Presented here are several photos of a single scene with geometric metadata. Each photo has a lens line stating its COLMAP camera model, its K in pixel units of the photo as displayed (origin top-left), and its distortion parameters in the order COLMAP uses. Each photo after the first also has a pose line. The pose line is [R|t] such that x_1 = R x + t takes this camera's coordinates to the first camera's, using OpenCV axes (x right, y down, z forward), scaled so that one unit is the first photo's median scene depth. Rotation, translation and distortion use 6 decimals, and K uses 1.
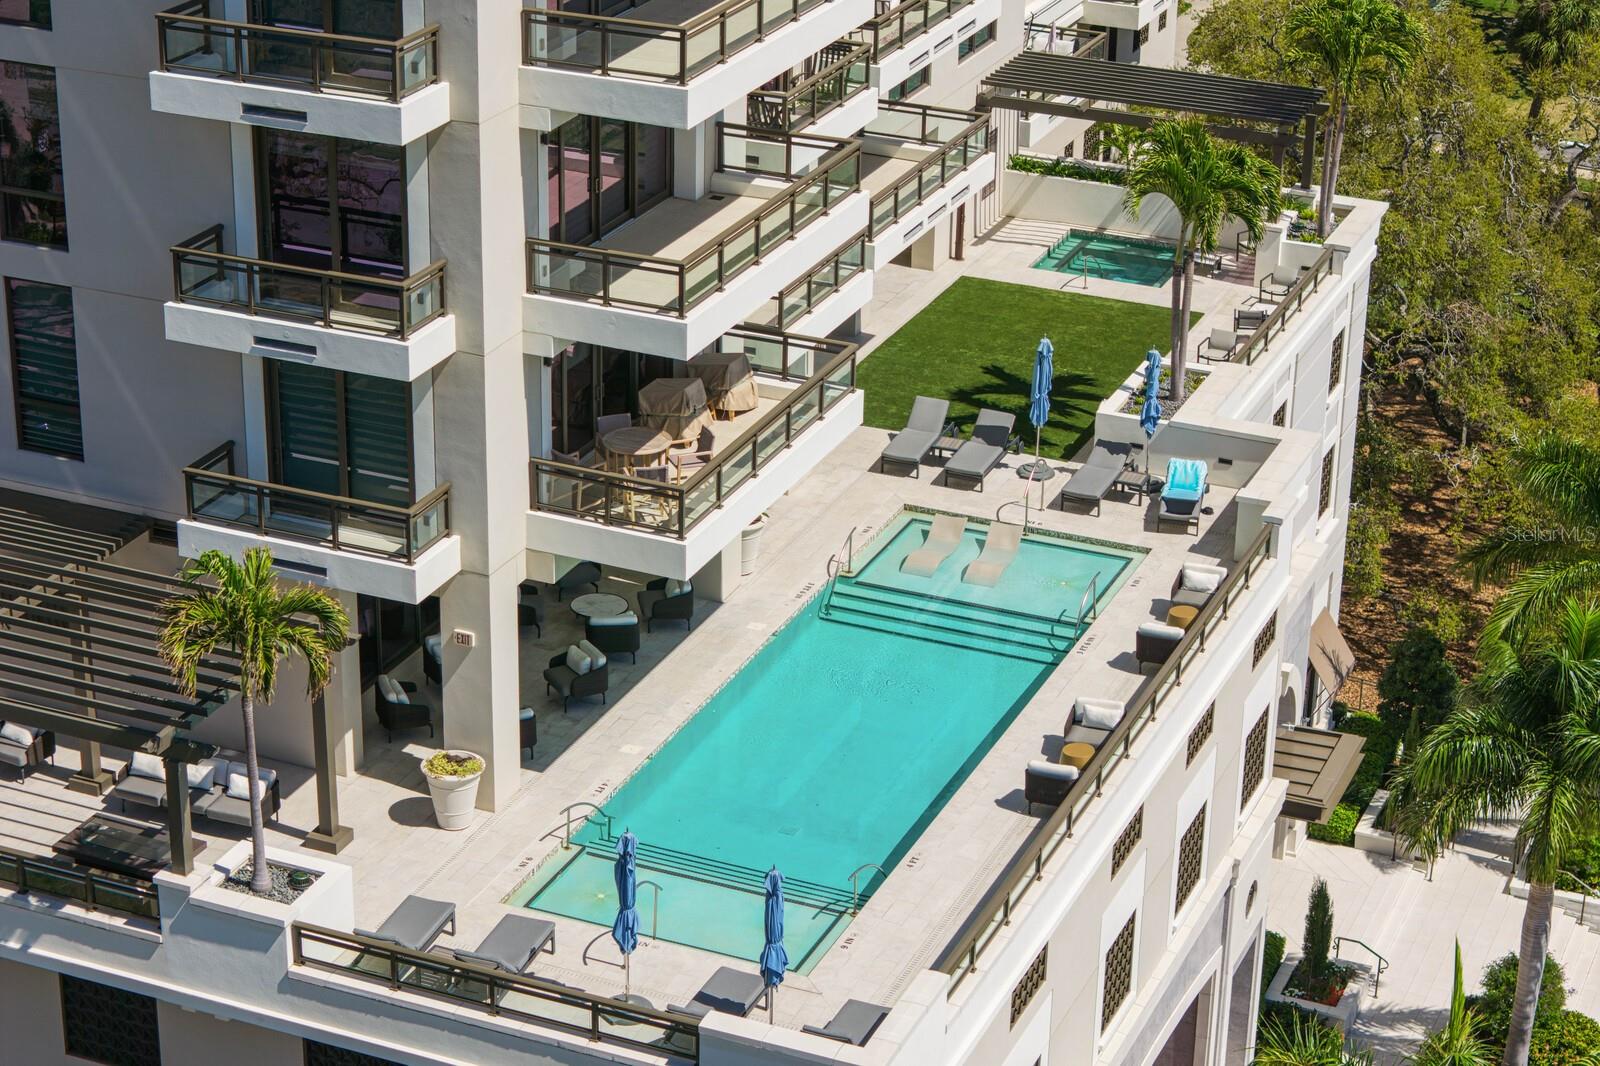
lens RADIAL K [[3244.1, 0, 800.0], [0, 3244.1, 533.0], [0, 0, 1]] dist [-0.163541, 0.136720]
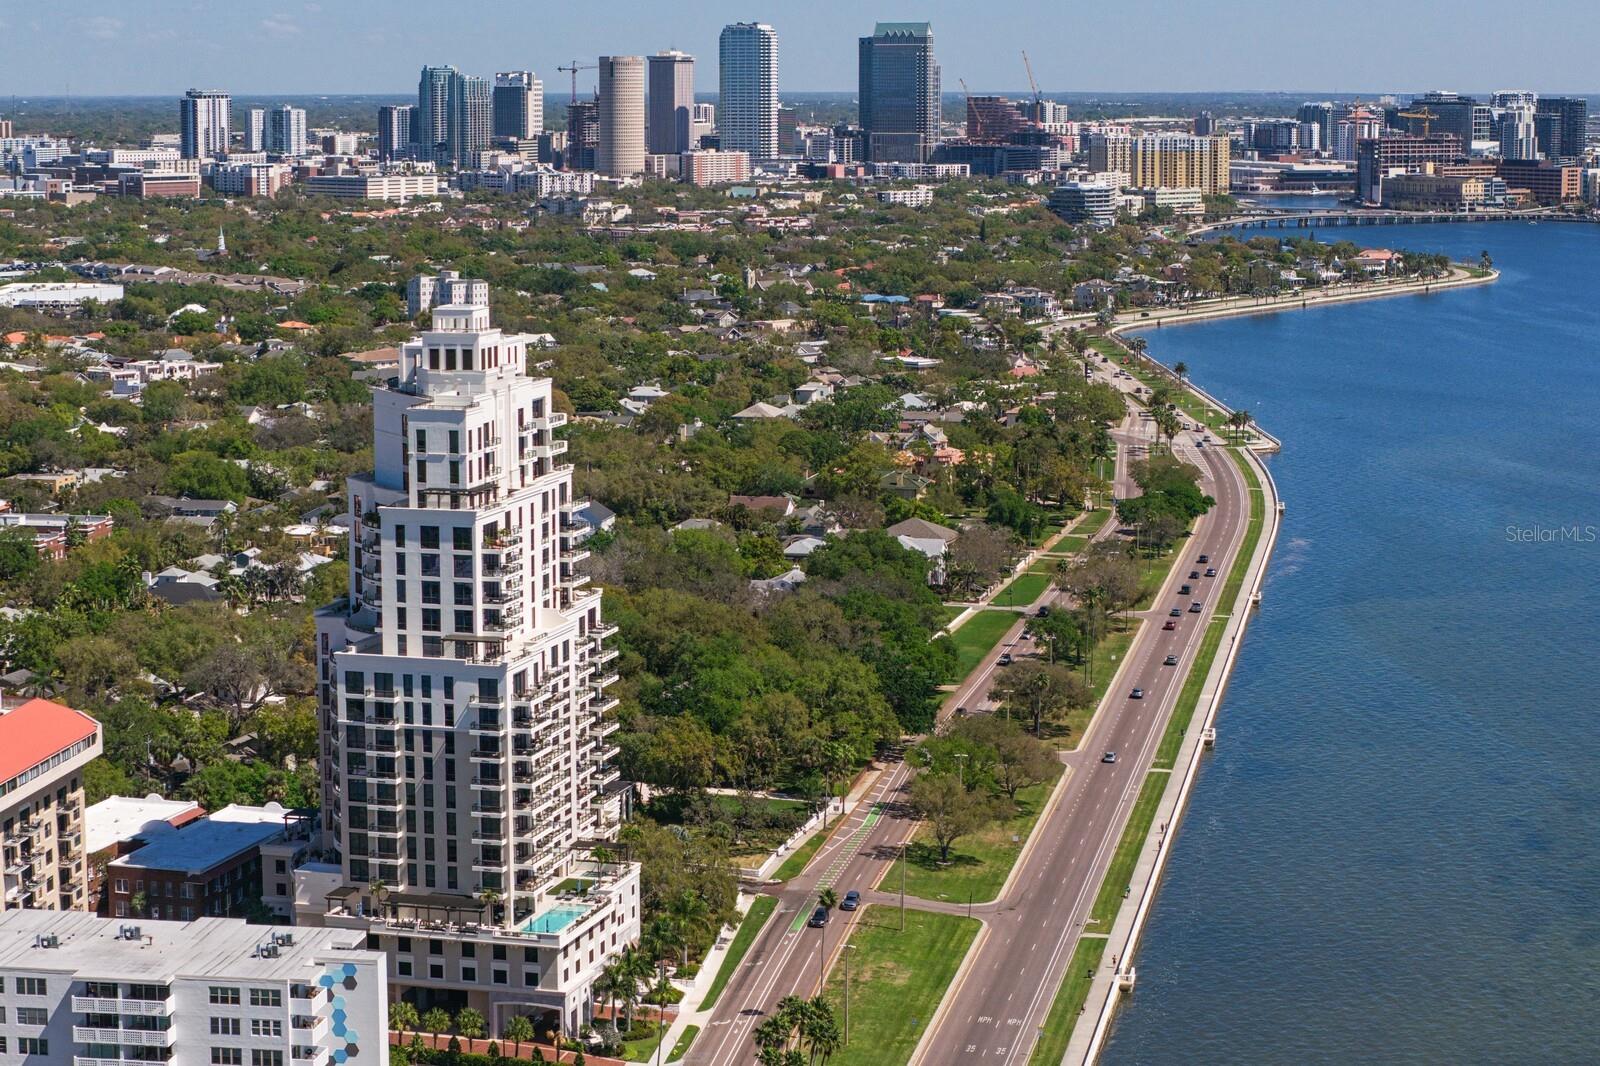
lens RADIAL K [[3318.4, 0, 800.0], [0, 3318.4, 533.0], [0, 0, 1]] dist [-0.153918, 0.111167]
pose [[0.992858, -0.036522, 0.113571, -0.251431], [0.065506, 0.962532, -0.263136, 1.220611], [-0.099706, 0.268697, 0.958050, -6.537629]]
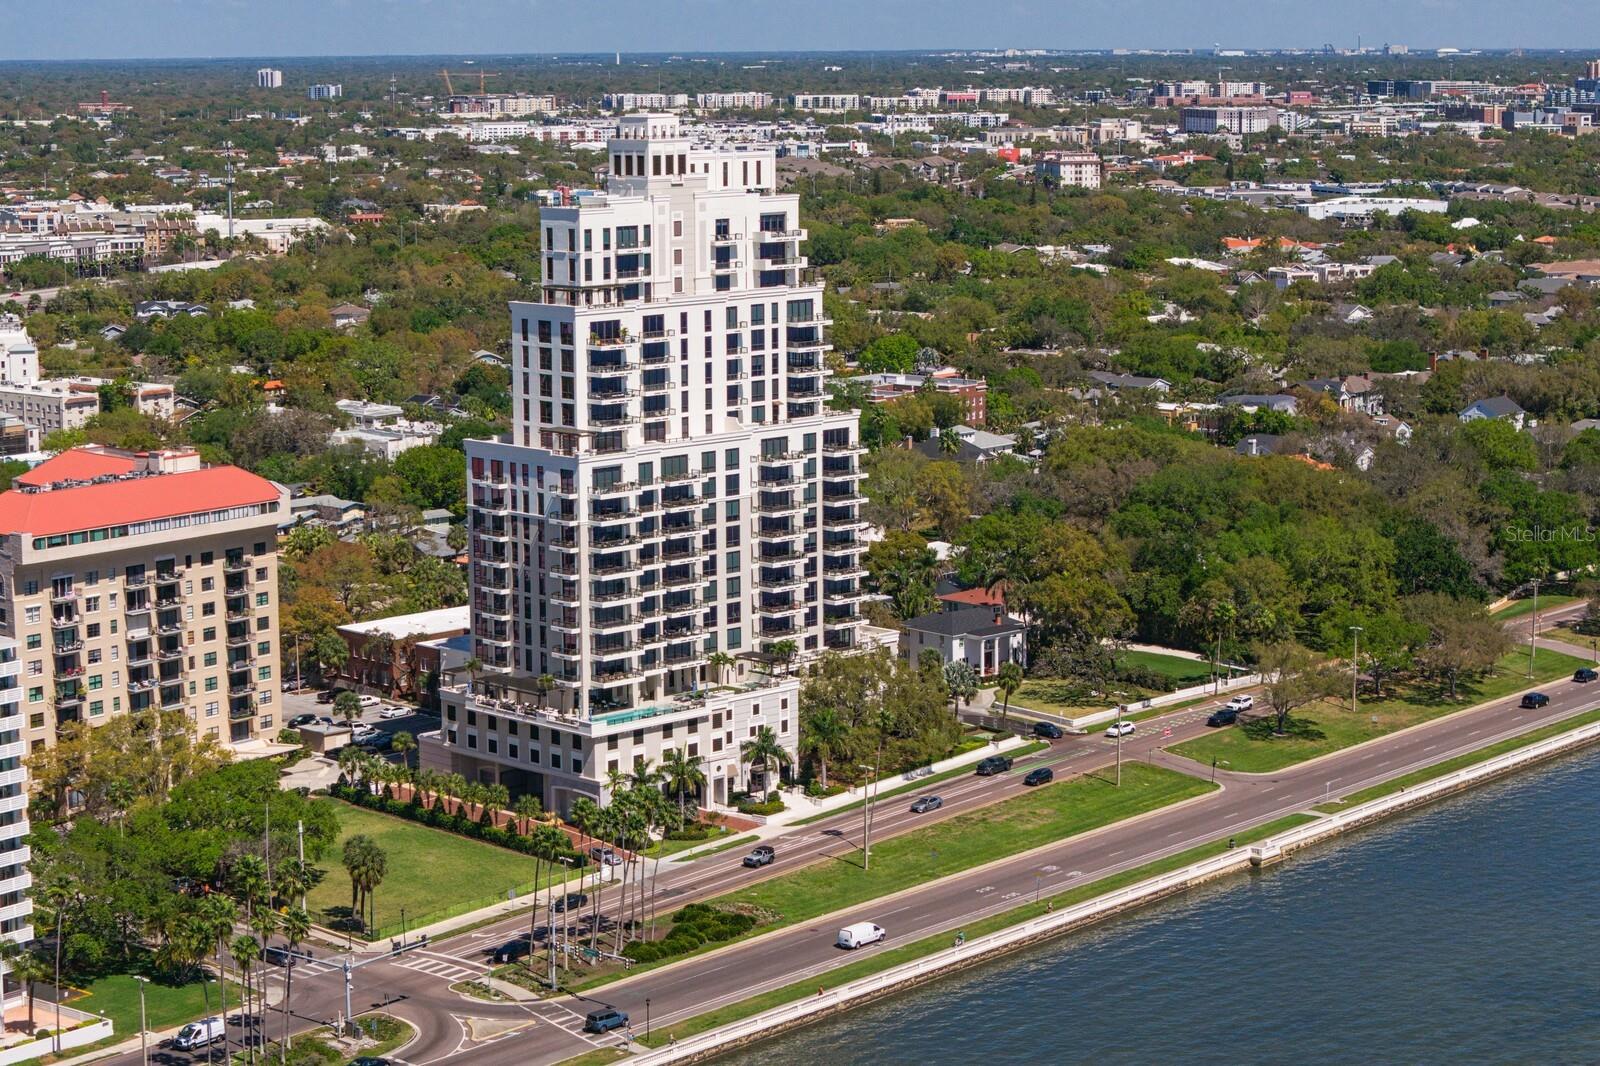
lens RADIAL K [[3318.4, 0, 800.0], [0, 3318.4, 533.0], [0, 0, 1]] dist [-0.153918, 0.111167]
pose [[0.924022, 0.032978, -0.380914, 3.253689], [-0.130198, 0.963870, -0.232386, 1.372233], [0.359488, 0.264324, 0.894931, -5.849682]]
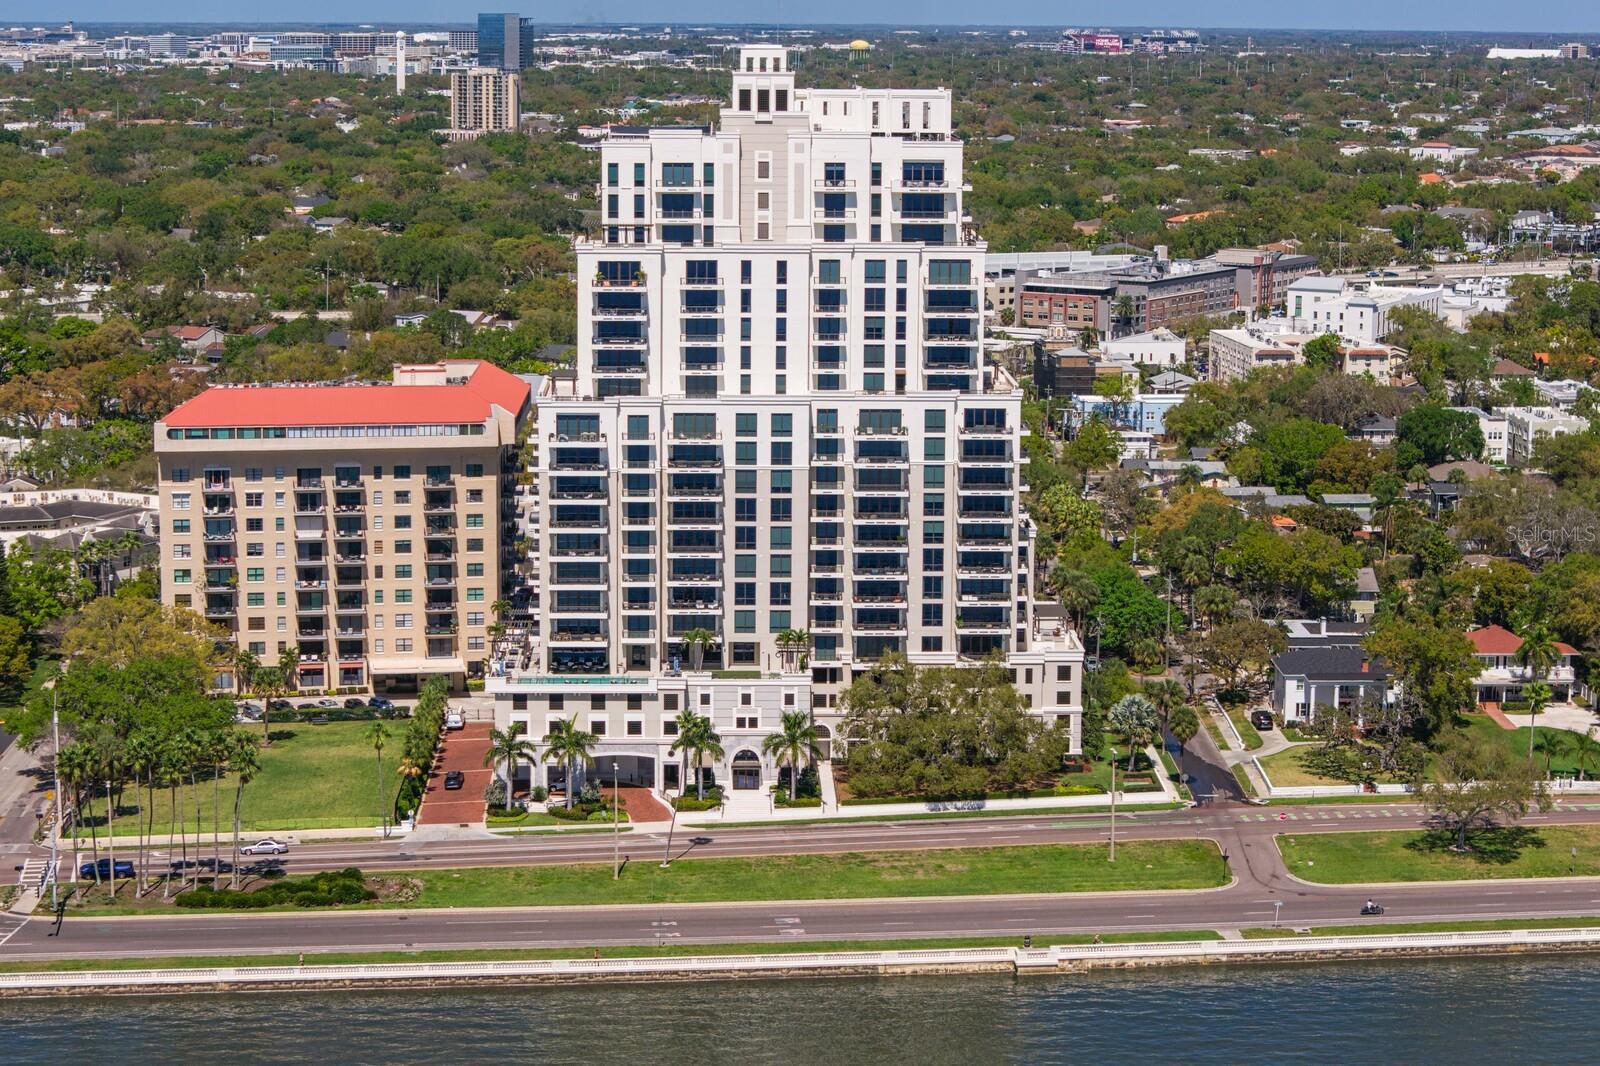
lens RADIAL K [[3244.1, 0, 800.0], [0, 3244.1, 533.0], [0, 0, 1]] dist [-0.163541, 0.136720]
pose [[0.432346, 0.130874, -0.892160, 6.421179], [-0.358745, 0.932701, -0.037029, -0.150635], [0.827272, 0.336067, 0.450200, -1.931518]]
